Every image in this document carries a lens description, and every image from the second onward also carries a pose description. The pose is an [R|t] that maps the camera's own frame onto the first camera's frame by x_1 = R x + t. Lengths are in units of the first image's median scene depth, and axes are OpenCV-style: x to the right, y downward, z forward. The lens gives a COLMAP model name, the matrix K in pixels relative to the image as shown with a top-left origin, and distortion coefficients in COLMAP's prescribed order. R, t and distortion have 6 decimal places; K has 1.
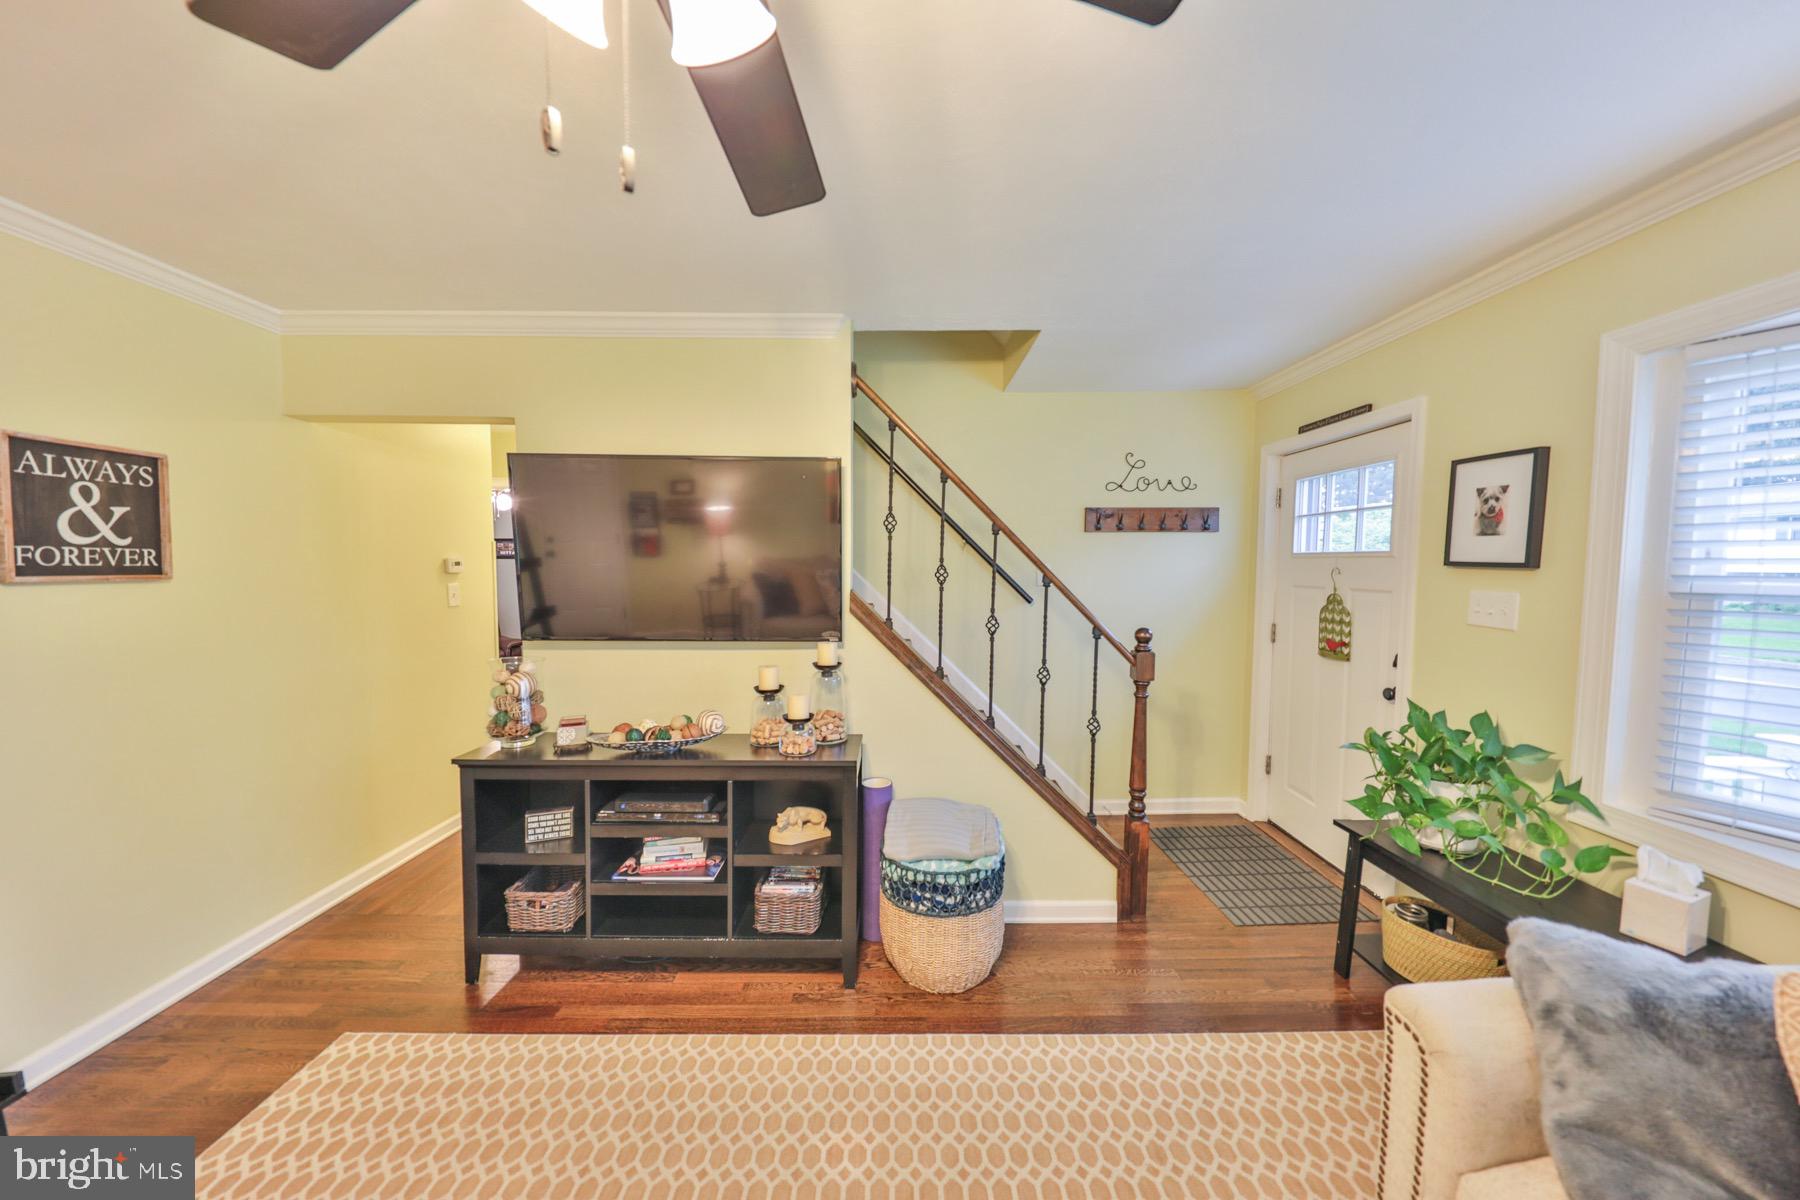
lens RADIAL K [[602.9, 0, 899.0], [0, 602.9, 597.3], [0, 0, 1]] dist [0.007411, -0.004366]
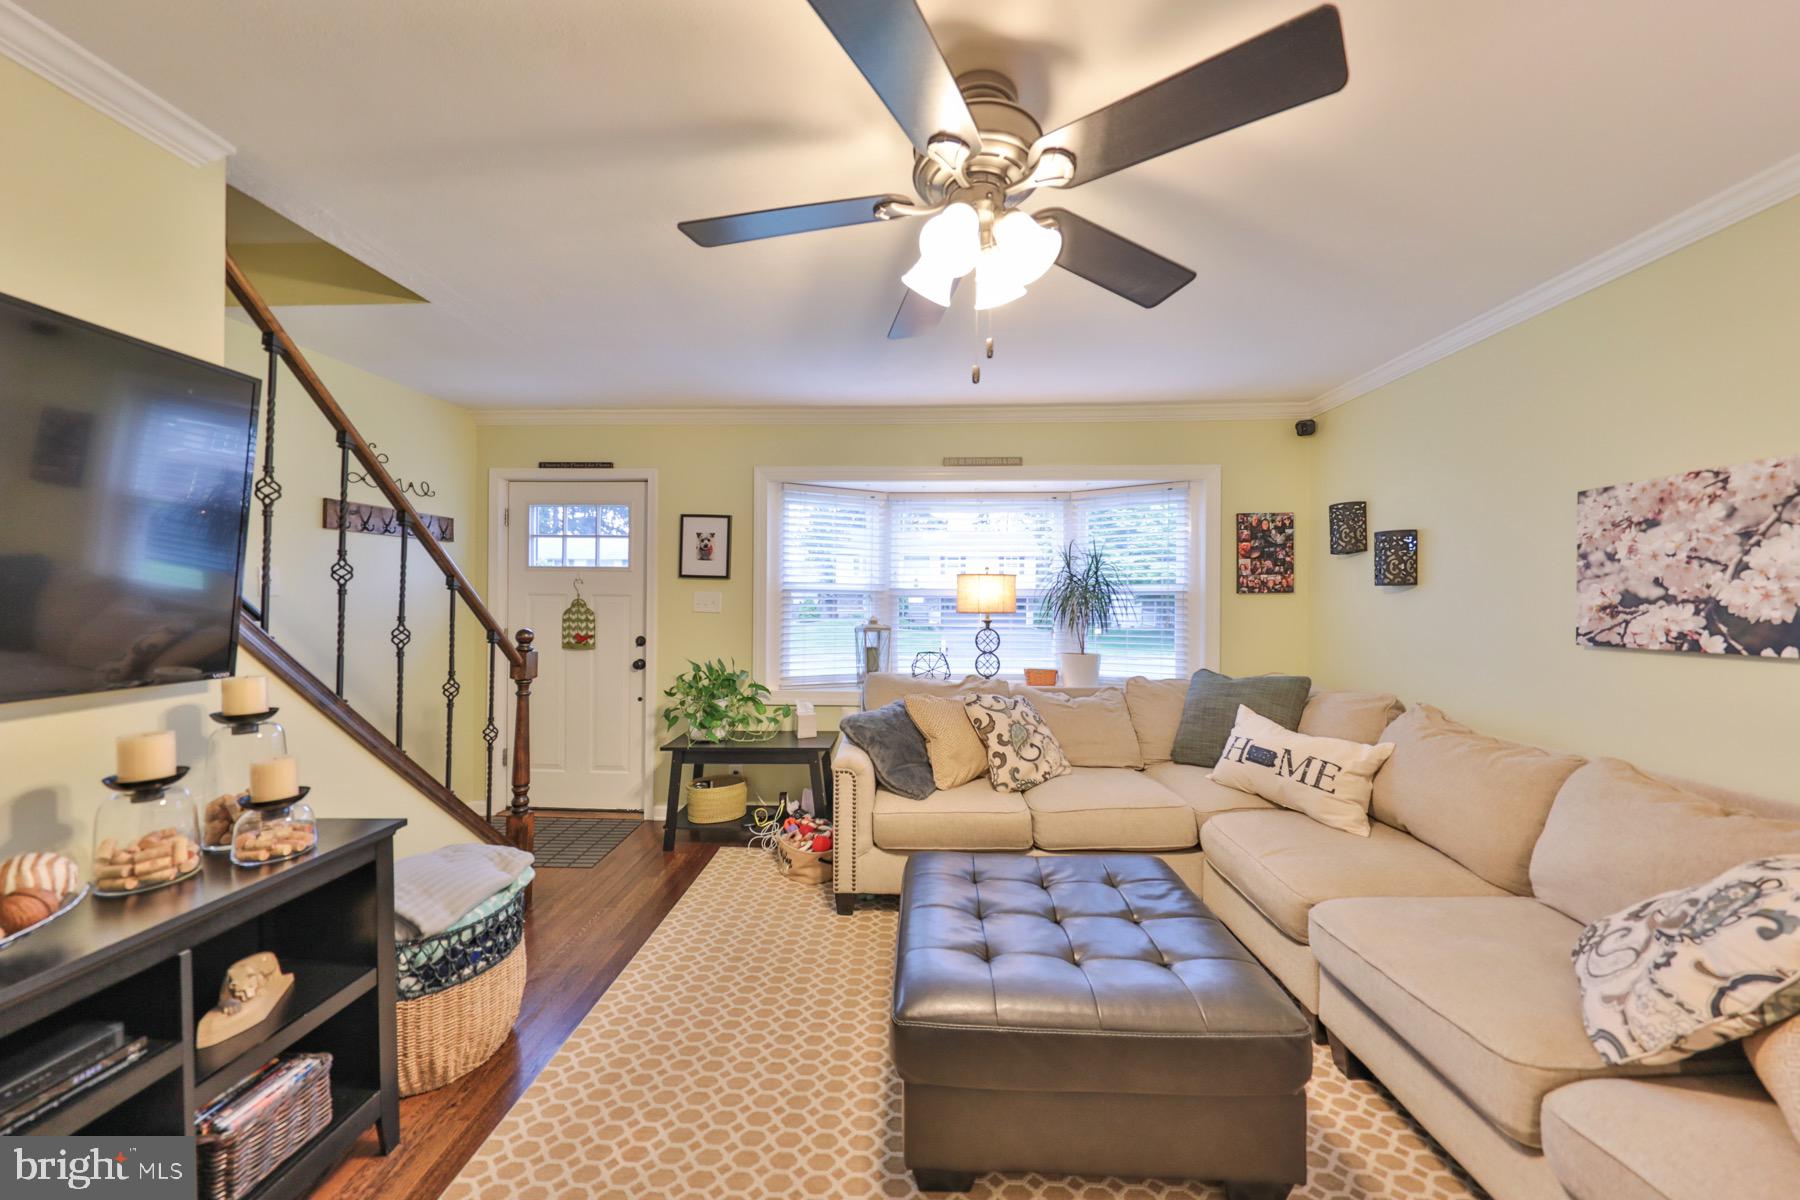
lens RADIAL K [[602.9, 0, 899.0], [0, 602.9, 597.3], [0, 0, 1]] dist [0.007411, -0.004366]
pose [[0.060045, -0.007847, 0.998165, -0.614493], [0.047538, 0.998857, 0.004993, 0.019504], [-0.997063, 0.047151, 0.060349, 0.273406]]
